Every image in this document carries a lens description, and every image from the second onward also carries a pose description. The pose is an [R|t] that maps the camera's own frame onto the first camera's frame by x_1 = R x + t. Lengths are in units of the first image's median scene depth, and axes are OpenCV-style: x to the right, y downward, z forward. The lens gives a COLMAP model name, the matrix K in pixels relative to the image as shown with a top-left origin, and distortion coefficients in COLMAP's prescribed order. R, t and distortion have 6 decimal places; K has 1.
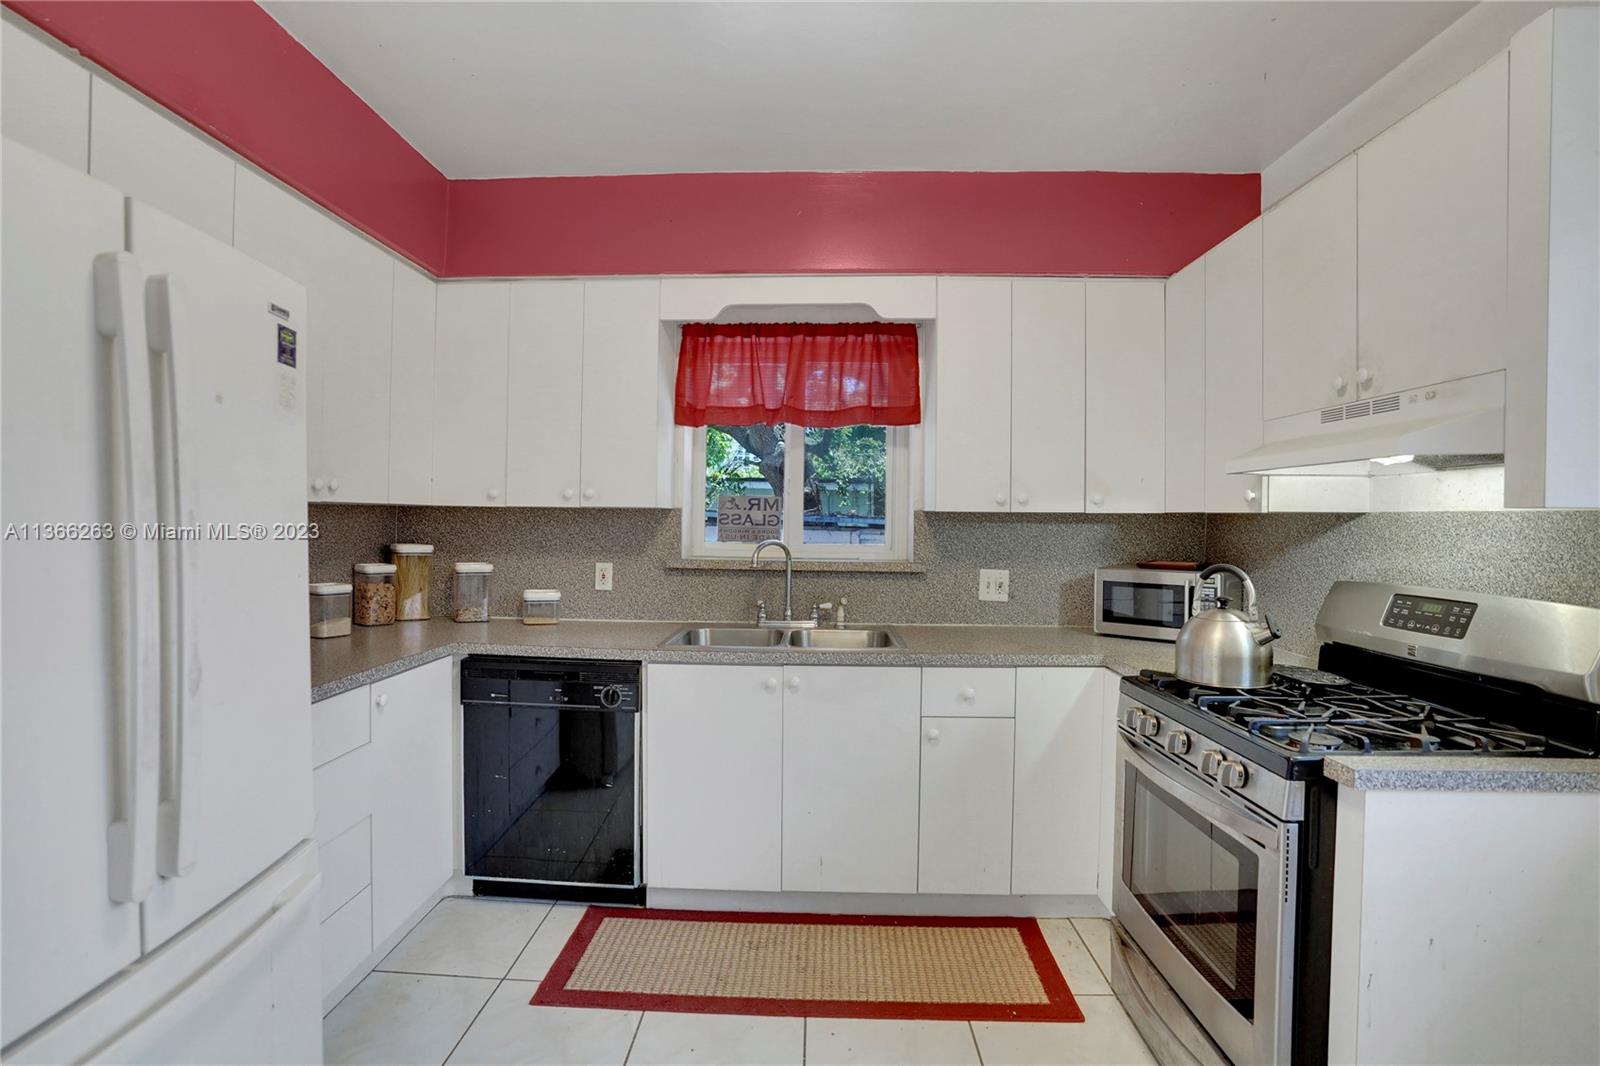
lens RADIAL K [[749.6, 0, 807.1], [0, 749.6, 520.1], [0, 0, 1]] dist [-0.075326, 0.028168]
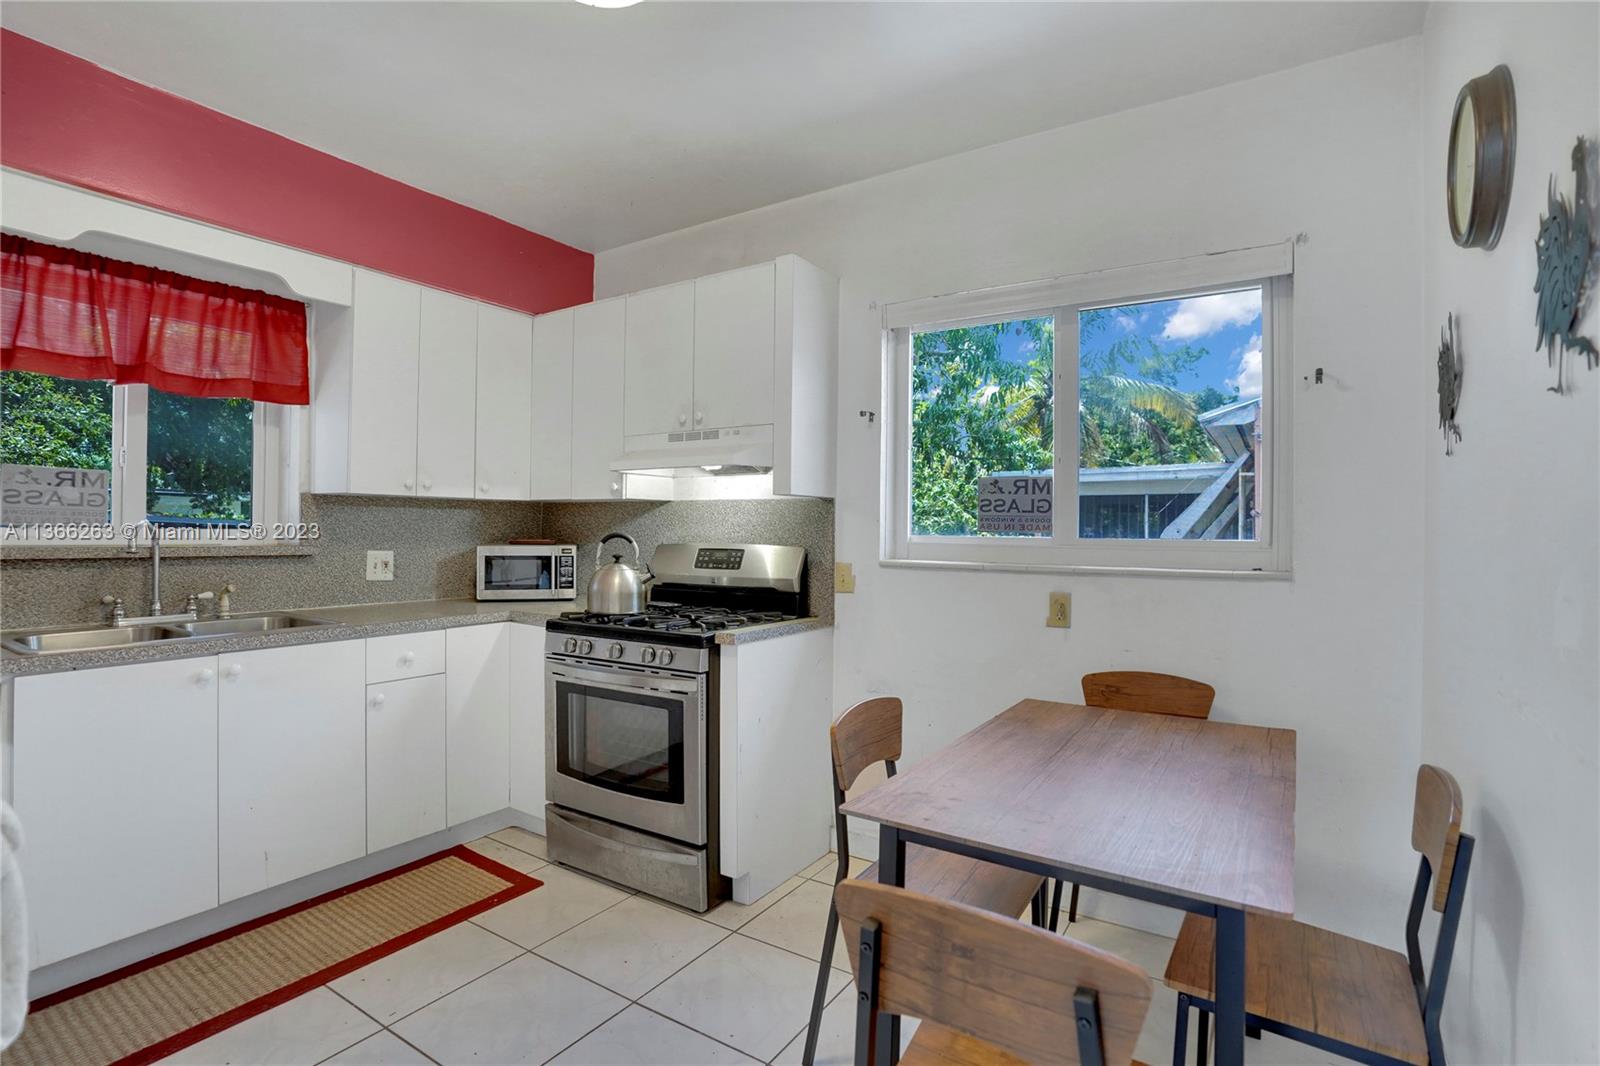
lens RADIAL K [[749.6, 0, 807.1], [0, 749.6, 520.1], [0, 0, 1]] dist [-0.075326, 0.028168]
pose [[0.511890, 0.002882, 0.859046, -0.418536], [0.001227, 0.999991, -0.004086, 0.034578], [-0.859050, 0.003145, 0.511882, -0.071495]]
